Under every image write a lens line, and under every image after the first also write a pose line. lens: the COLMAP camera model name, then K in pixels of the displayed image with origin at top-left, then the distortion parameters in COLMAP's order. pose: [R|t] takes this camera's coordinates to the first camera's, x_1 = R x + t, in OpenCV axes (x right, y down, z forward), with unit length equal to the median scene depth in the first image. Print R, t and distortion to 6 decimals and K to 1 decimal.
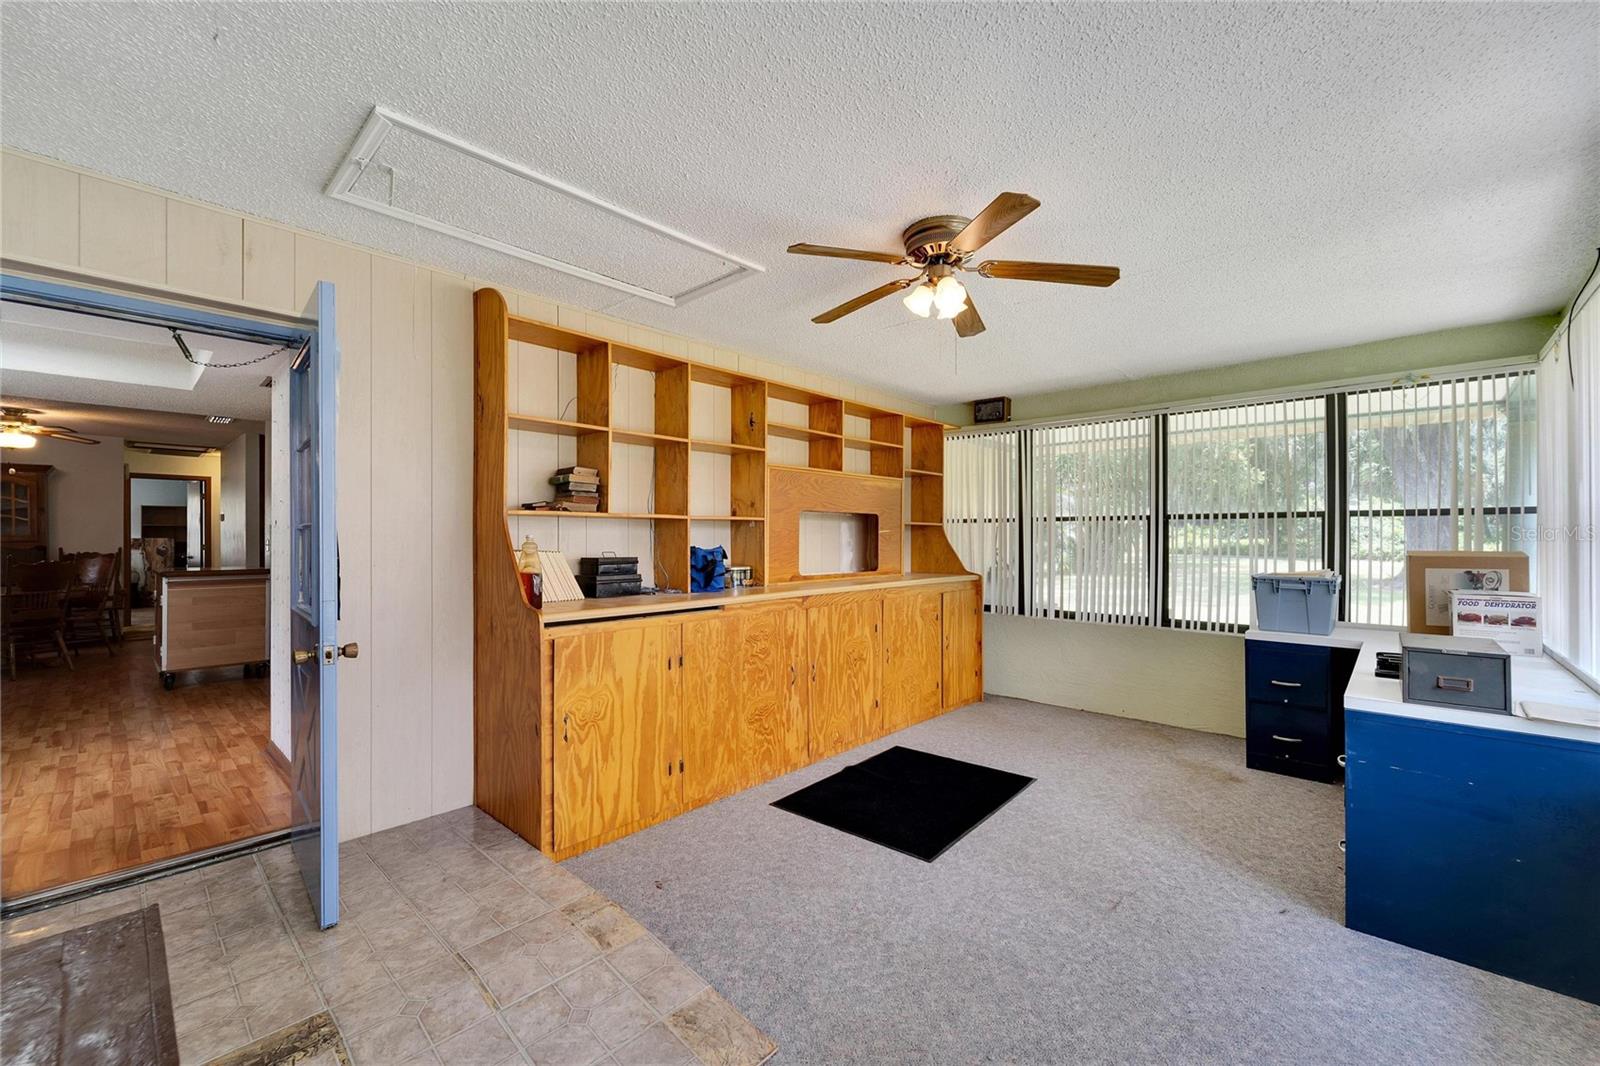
lens RADIAL K [[647.3, 0, 792.8], [0, 647.3, 536.4], [0, 0, 1]] dist [0.009592, -0.005244]
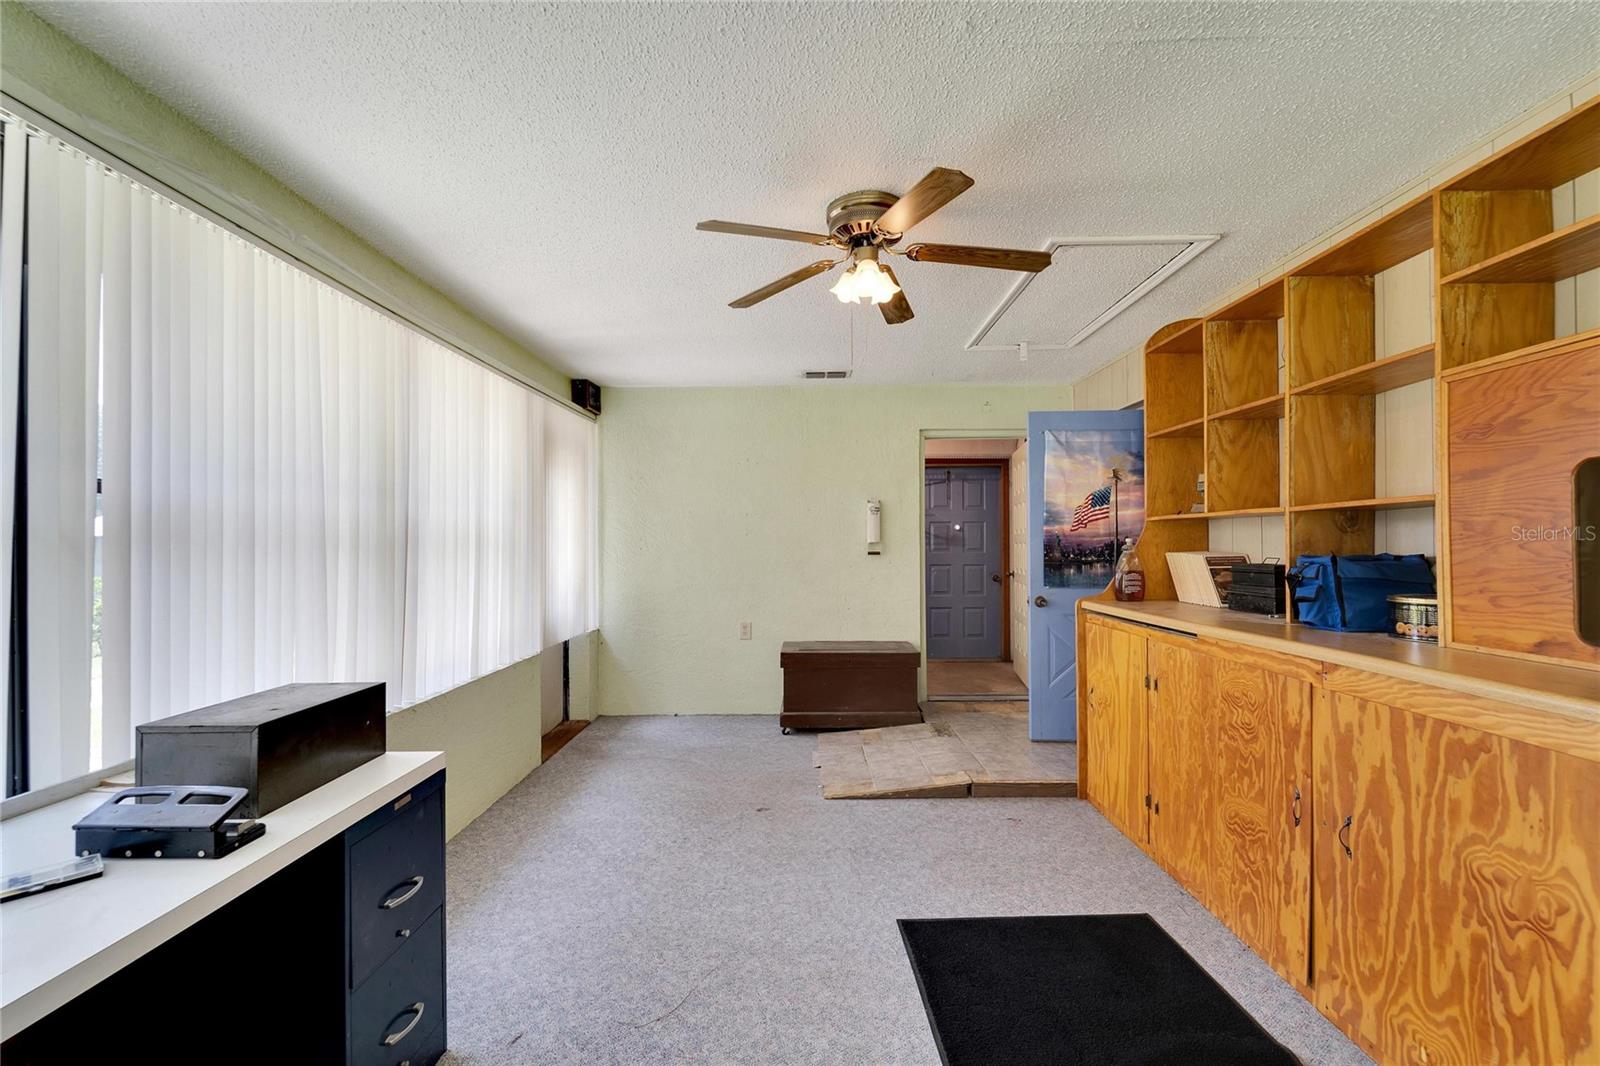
lens RADIAL K [[654.6, 0, 784.5], [0, 654.6, 542.7], [0, 0, 1]] dist [-0.001373, 0.000033]
pose [[-0.739274, 0.002189, -0.673401, 0.612216], [0.000916, 0.999997, 0.002246, 0.003191], [0.673404, 0.001044, -0.739274, 1.043022]]
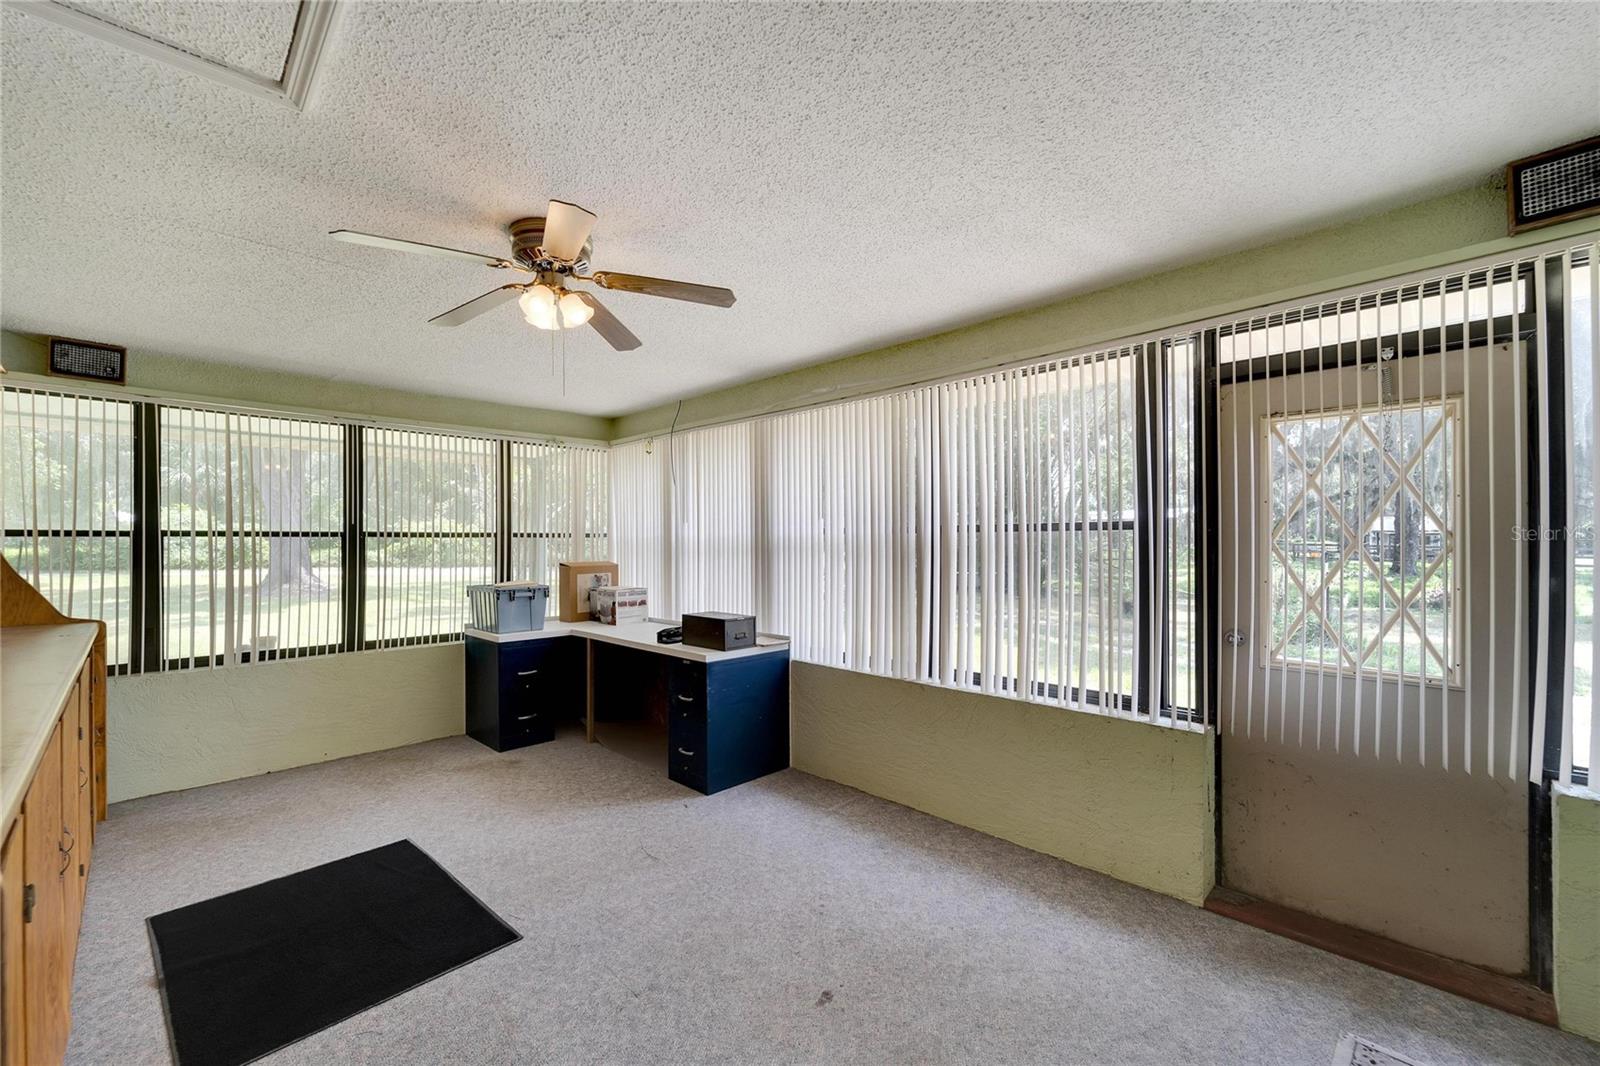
lens RADIAL K [[654.6, 0, 784.5], [0, 654.6, 542.7], [0, 0, 1]] dist [-0.001373, 0.000033]
pose [[0.047188, 0.009090, 0.998845, -0.426622], [0.012742, 0.999872, -0.009701, -0.000933], [-0.998805, 0.013185, 0.047066, 0.415141]]
